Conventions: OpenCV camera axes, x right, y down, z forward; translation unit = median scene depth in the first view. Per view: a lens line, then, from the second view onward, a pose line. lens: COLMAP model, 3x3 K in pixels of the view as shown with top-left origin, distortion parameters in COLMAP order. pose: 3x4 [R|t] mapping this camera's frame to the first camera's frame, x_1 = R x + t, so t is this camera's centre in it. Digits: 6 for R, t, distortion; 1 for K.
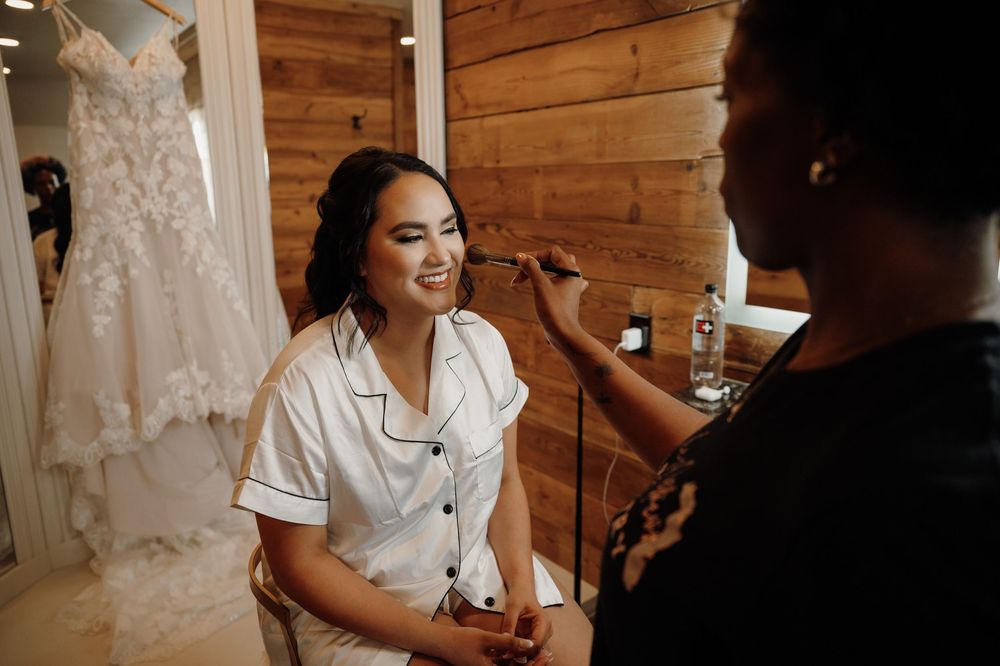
lens RADIAL K [[692.1, 0, 500.7], [0, 692.1, 336.7], [0, 0, 1]] dist [0.003091, 0.000502]
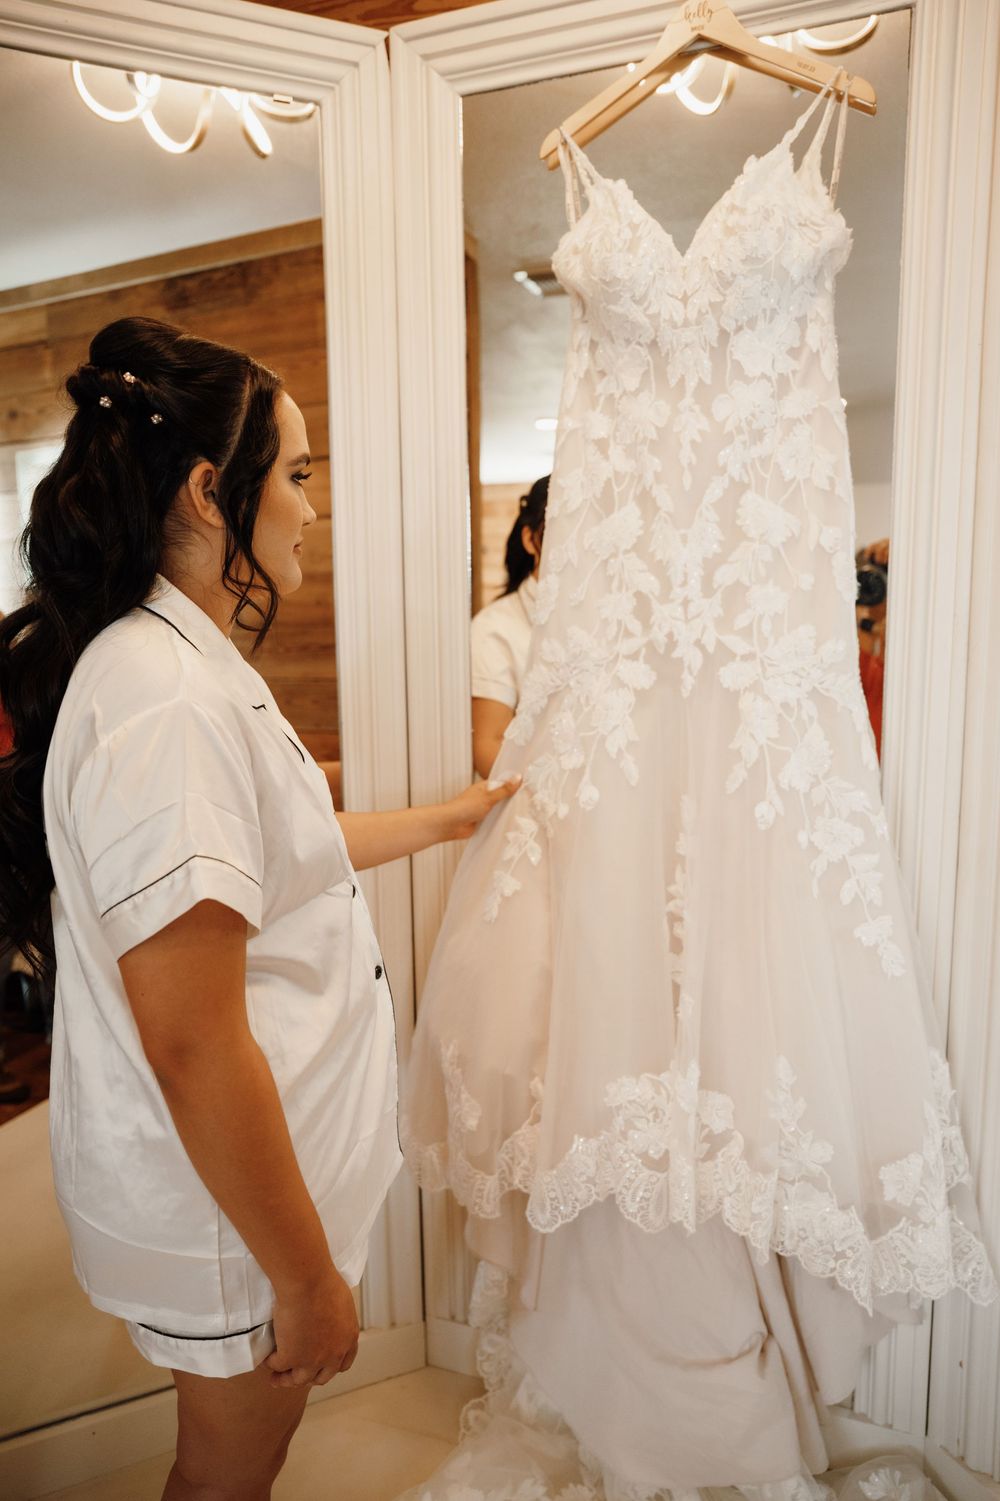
lens RADIAL K [[1077.0, 0, 498.4], [0, 1077.0, 761.1], [0, 0, 1]] dist [-0.004830, -0.003663]
pose [[0.511637, 0.142049, -0.847378, -0.053857], [-0.183196, 0.981596, 0.053937, -0.130335], [0.839444, 0.127640, 0.528244, 0.626930]]
